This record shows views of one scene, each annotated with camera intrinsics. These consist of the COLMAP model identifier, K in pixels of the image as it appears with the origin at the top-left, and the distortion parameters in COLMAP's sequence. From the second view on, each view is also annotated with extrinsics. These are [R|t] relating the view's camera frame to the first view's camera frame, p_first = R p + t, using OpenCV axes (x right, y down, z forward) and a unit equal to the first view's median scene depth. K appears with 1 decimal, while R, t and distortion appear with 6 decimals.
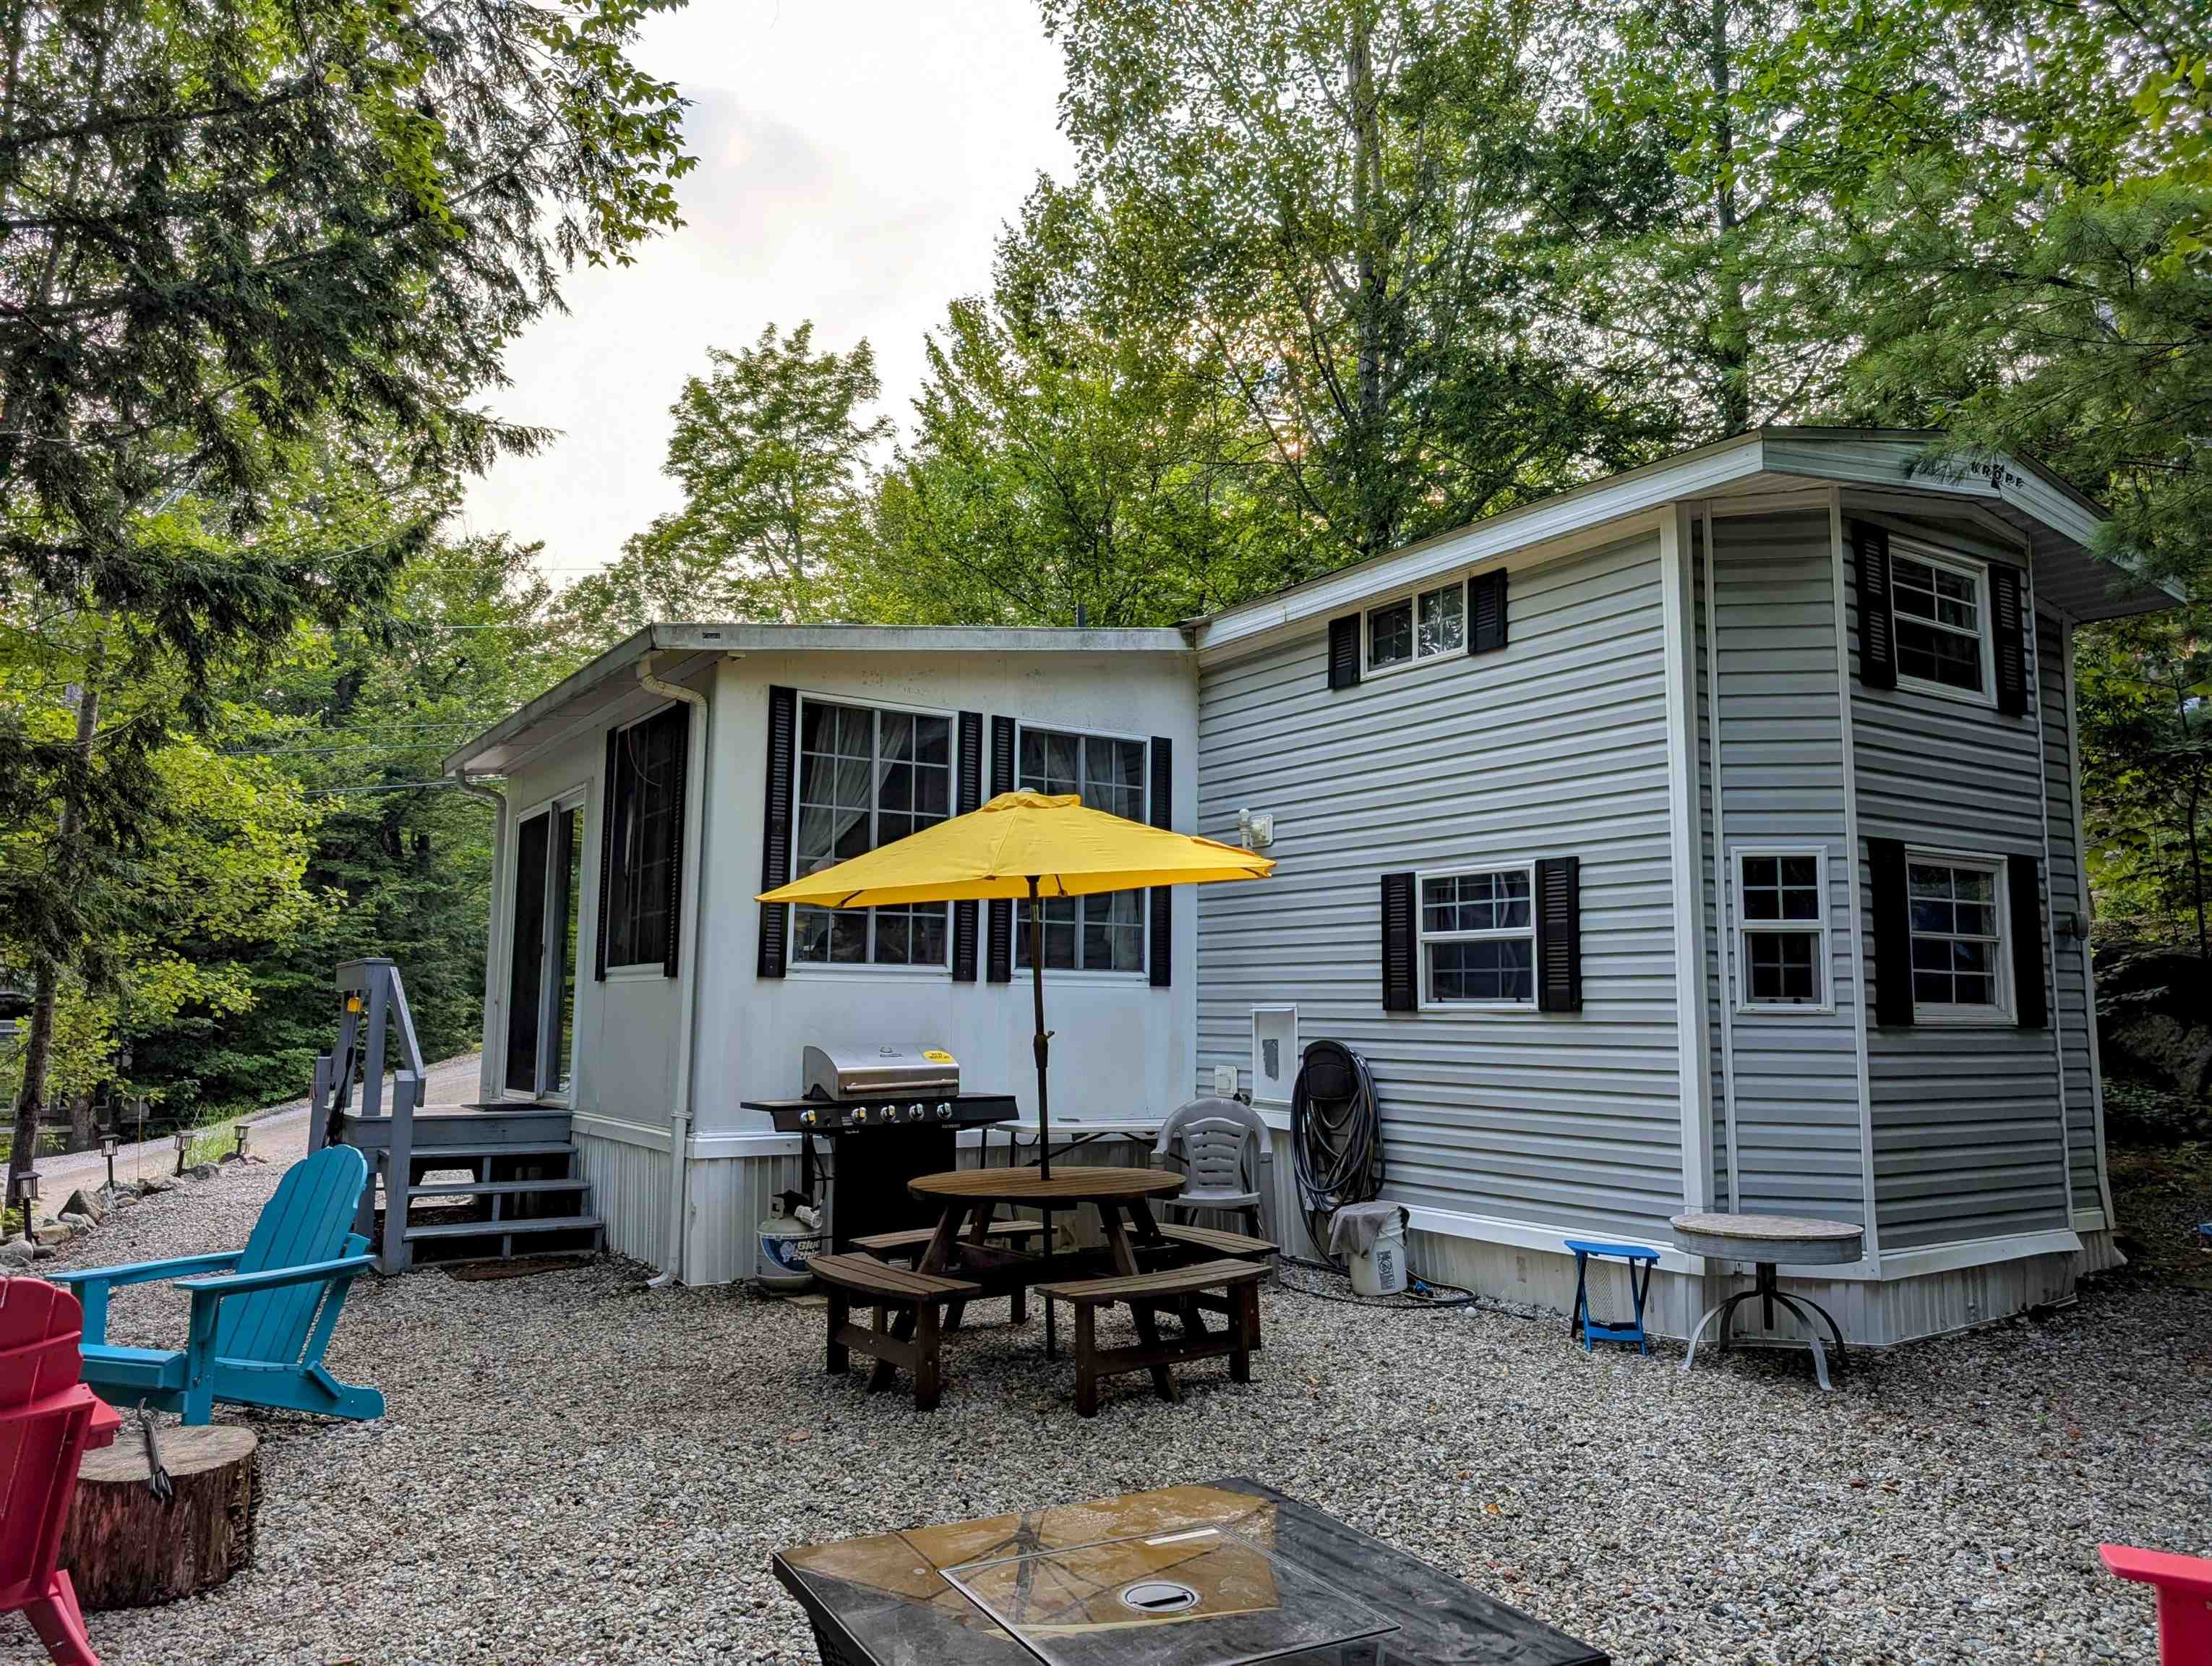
lens RADIAL K [[1590.2, 0, 1098.4], [0, 1590.2, 817.6], [0, 0, 1]] dist [0.041799, -0.043671]
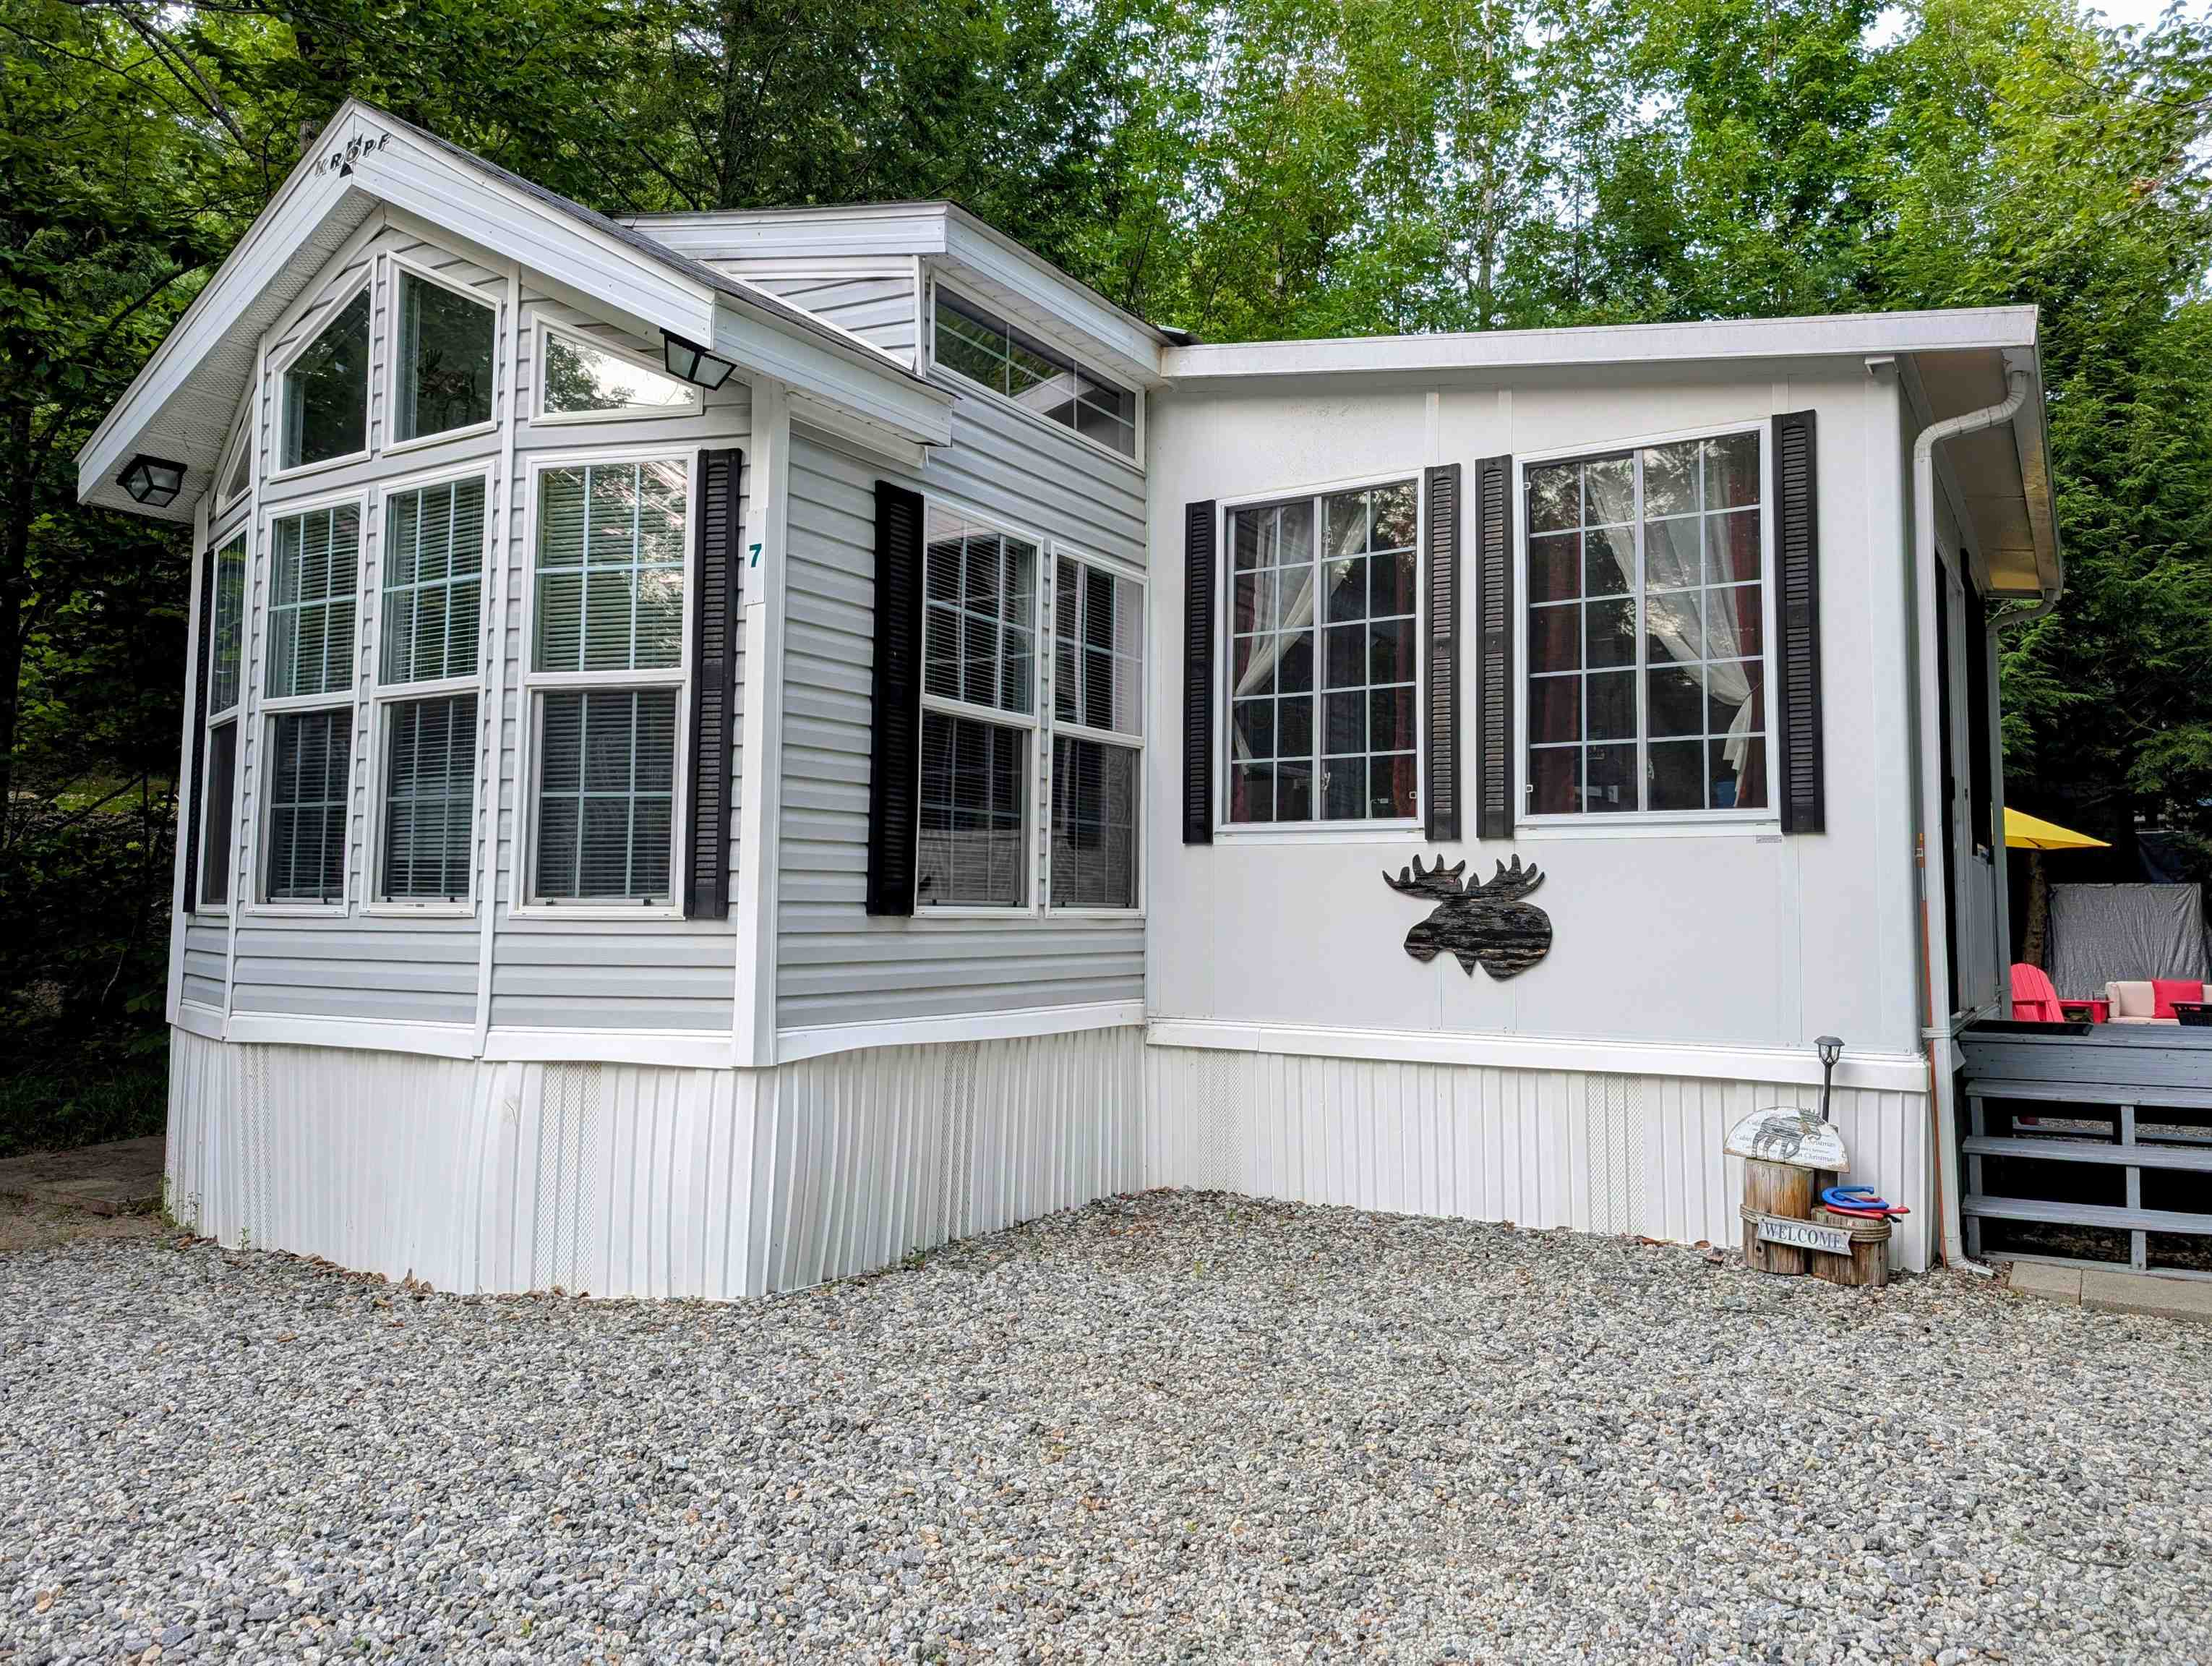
lens RADIAL K [[1590.2, 0, 1098.4], [0, 1590.2, 817.6], [0, 0, 1]] dist [0.041799, -0.043671]
pose [[0.430293, -0.064891, -0.900354, 0.592114], [0.110337, 0.993715, -0.018888, 0.105620], [0.895921, -0.091215, 0.434748, 0.631109]]
